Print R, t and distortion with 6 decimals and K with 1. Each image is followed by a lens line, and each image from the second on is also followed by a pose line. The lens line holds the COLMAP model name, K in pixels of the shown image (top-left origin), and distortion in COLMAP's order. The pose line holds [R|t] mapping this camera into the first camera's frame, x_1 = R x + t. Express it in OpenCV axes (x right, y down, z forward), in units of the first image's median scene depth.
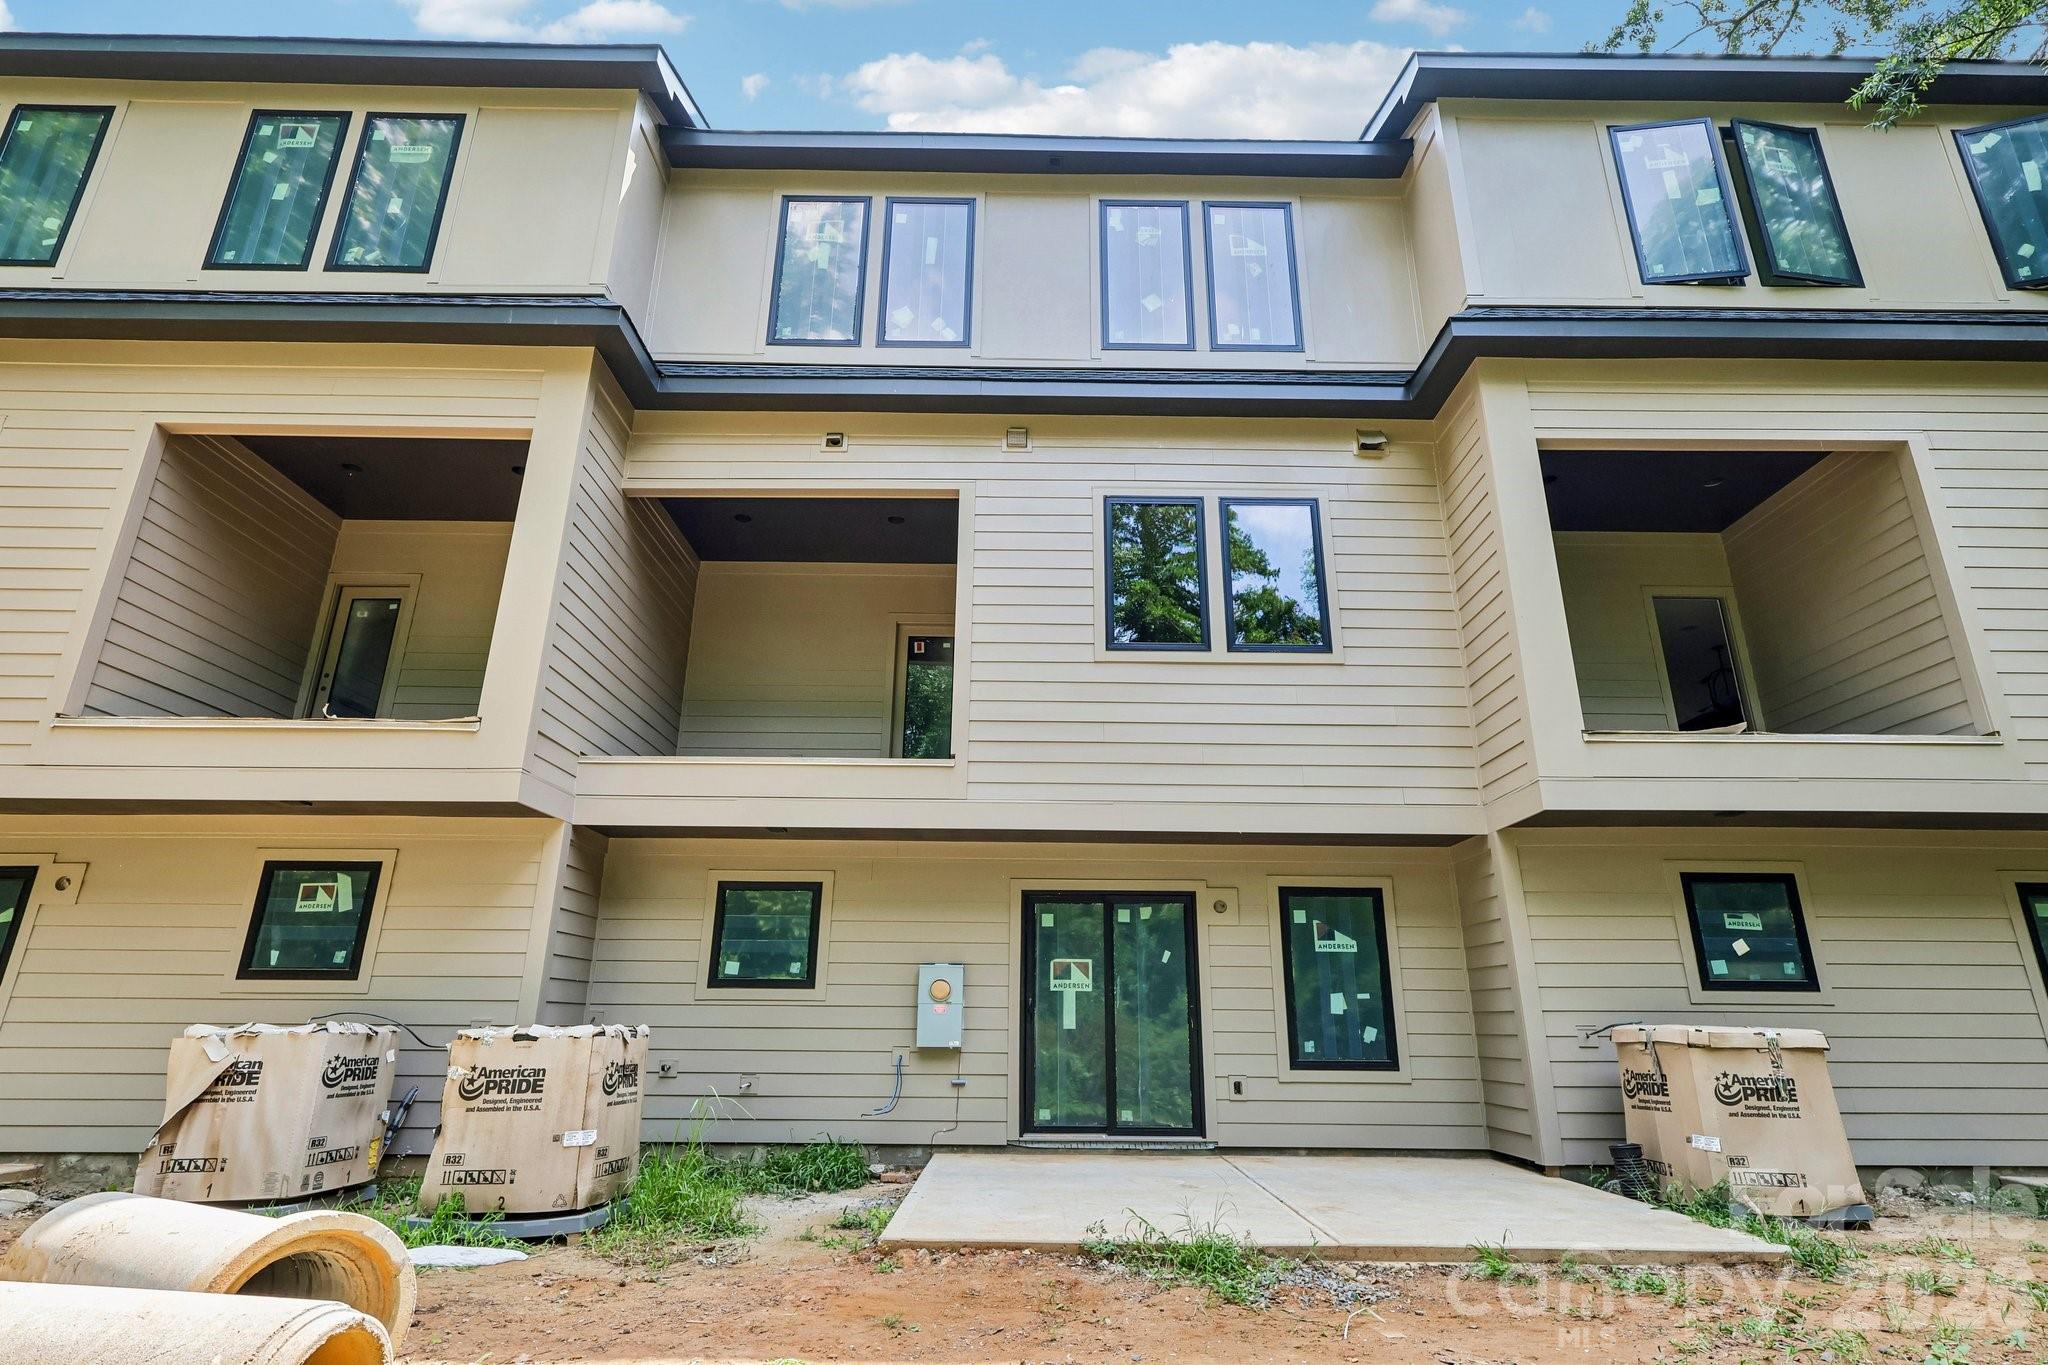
lens RADIAL K [[988.1, 0, 1030.5], [0, 988.1, 702.8], [0, 0, 1]] dist [0.001126, 0.000800]
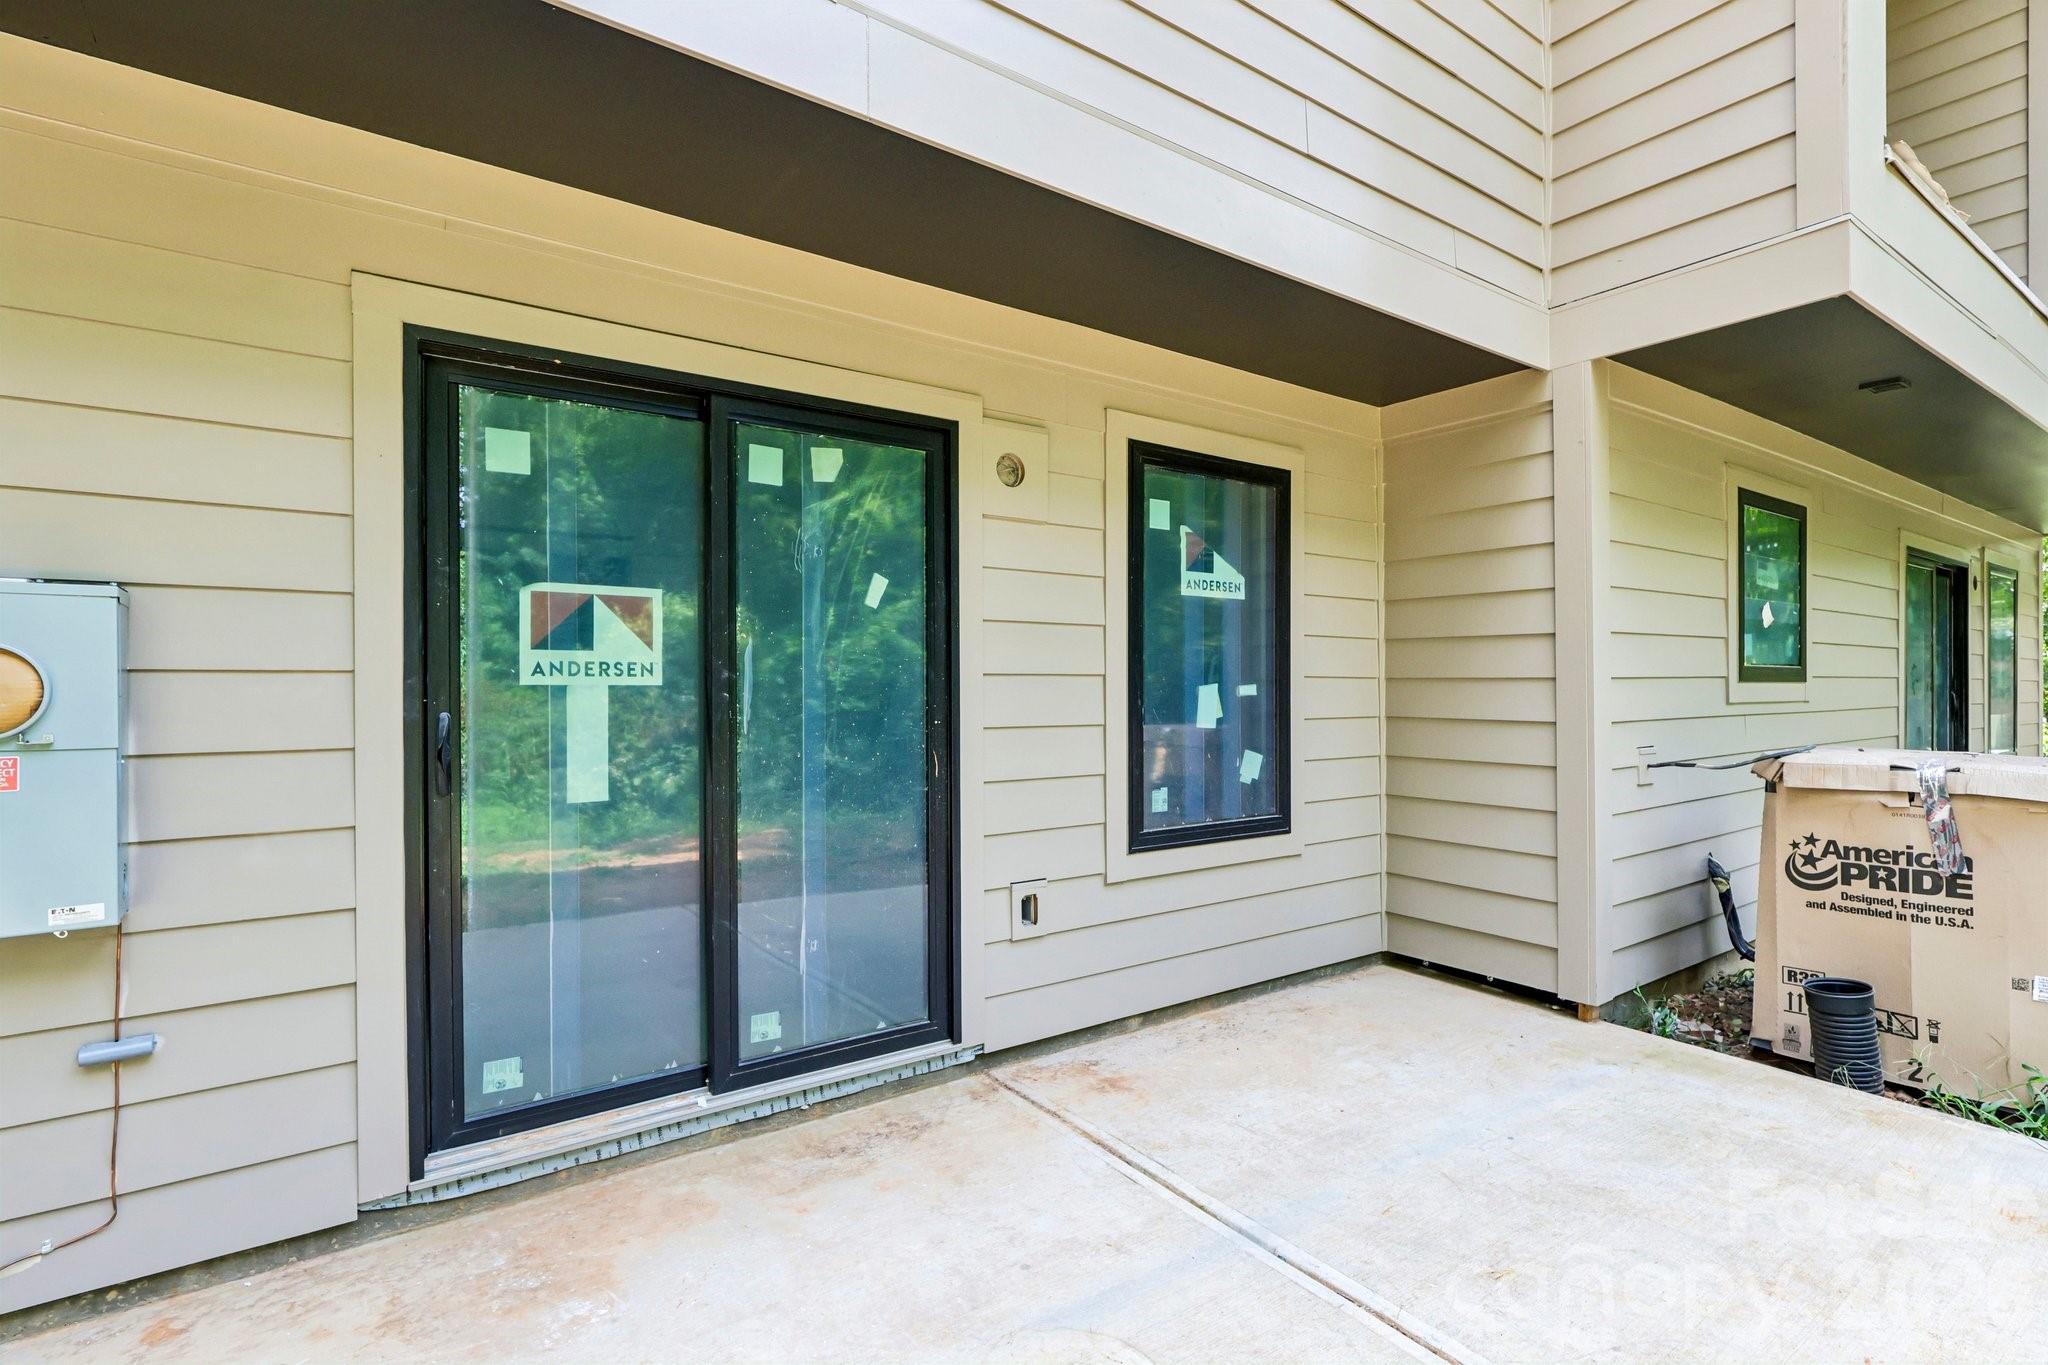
lens RADIAL K [[988.1, 0, 1003.3], [0, 988.1, 690.7], [0, 0, 1]] dist [0.001126, 0.000800]
pose [[0.831858, -0.011394, 0.554872, -0.024574], [-0.166684, 0.948503, 0.269368, 0.192700], [-0.529367, -0.316565, 0.787120, 0.703645]]
